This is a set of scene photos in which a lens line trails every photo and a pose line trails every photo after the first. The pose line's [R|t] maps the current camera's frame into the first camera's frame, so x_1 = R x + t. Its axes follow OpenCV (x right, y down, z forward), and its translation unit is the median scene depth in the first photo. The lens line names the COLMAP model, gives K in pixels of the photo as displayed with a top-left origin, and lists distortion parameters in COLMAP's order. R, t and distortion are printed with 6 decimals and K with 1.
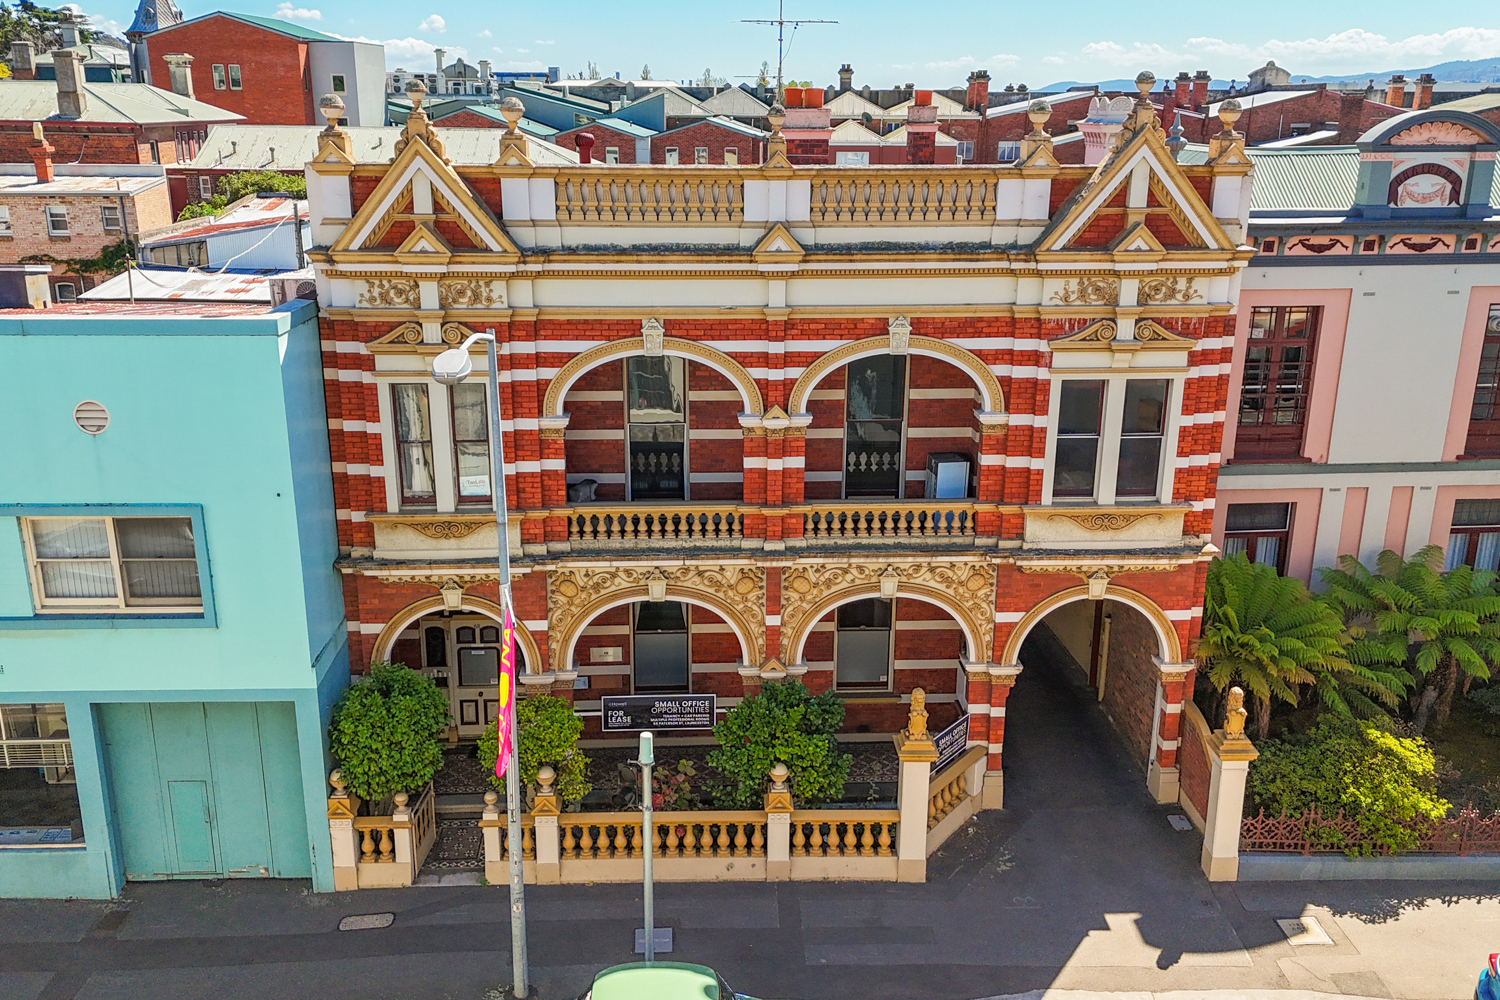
lens RADIAL K [[1220.3, 0, 750.0], [0, 1220.3, 500.0], [0, 0, 1]] dist [0.103739, -0.169654]
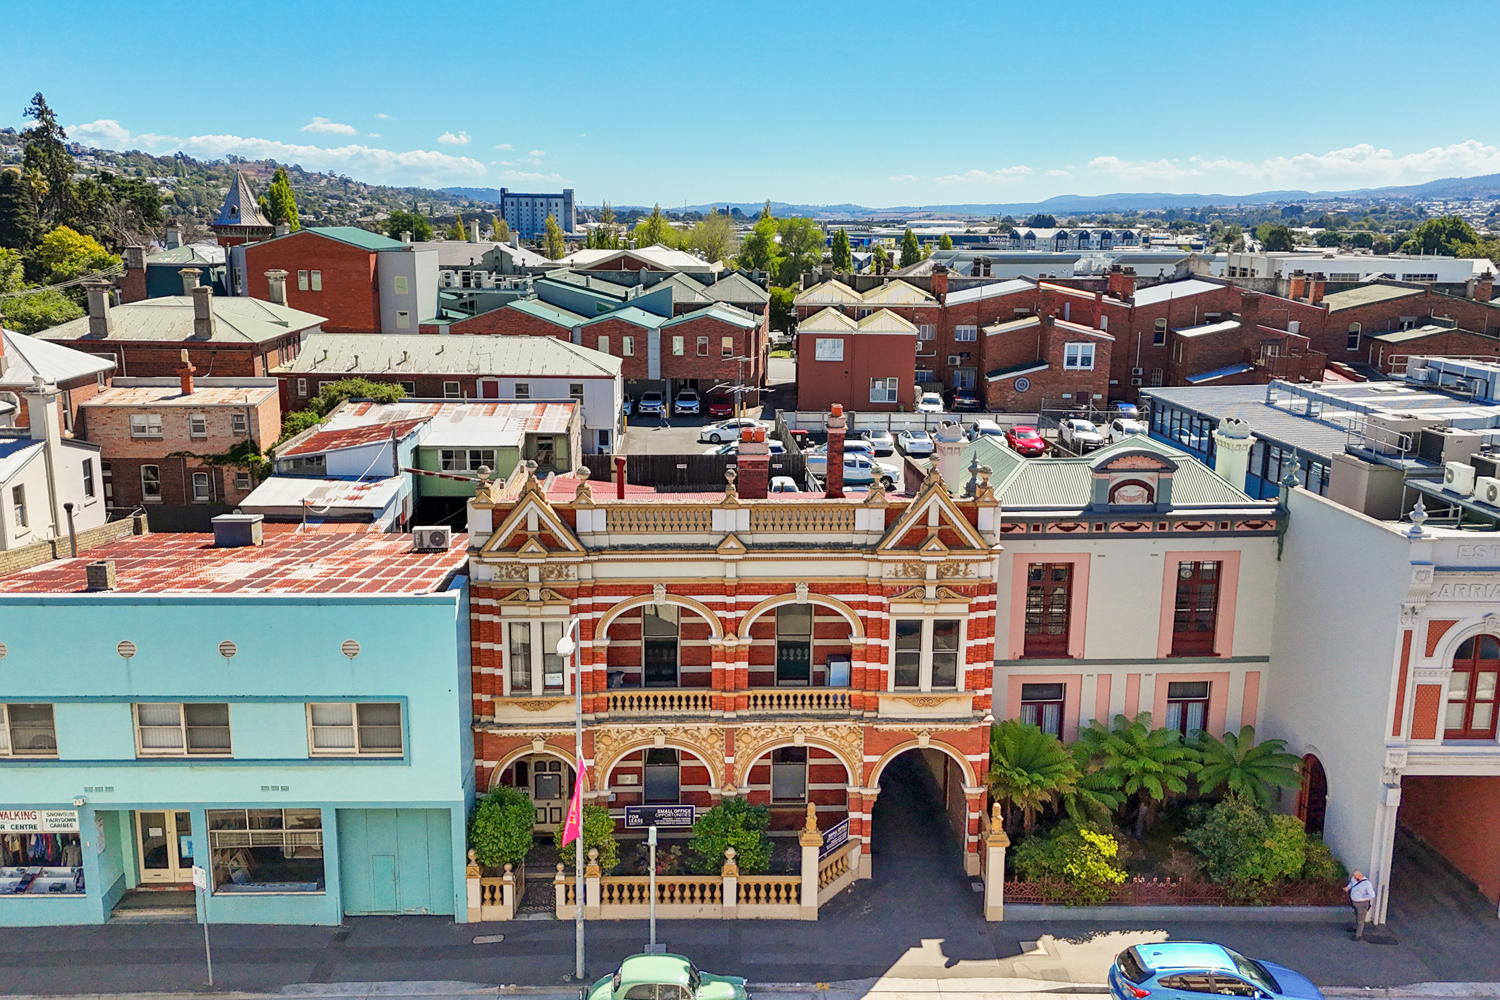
lens RADIAL K [[1228.6, 0, 750.0], [0, 1228.6, 500.0], [0, 0, 1]] dist [0.156595, -0.439211]
pose [[0.999971, 0.005383, -0.005448, 0.056714], [-0.005813, 0.996601, -0.082176, -0.120916], [0.004987, 0.082205, 0.996603, -0.736456]]
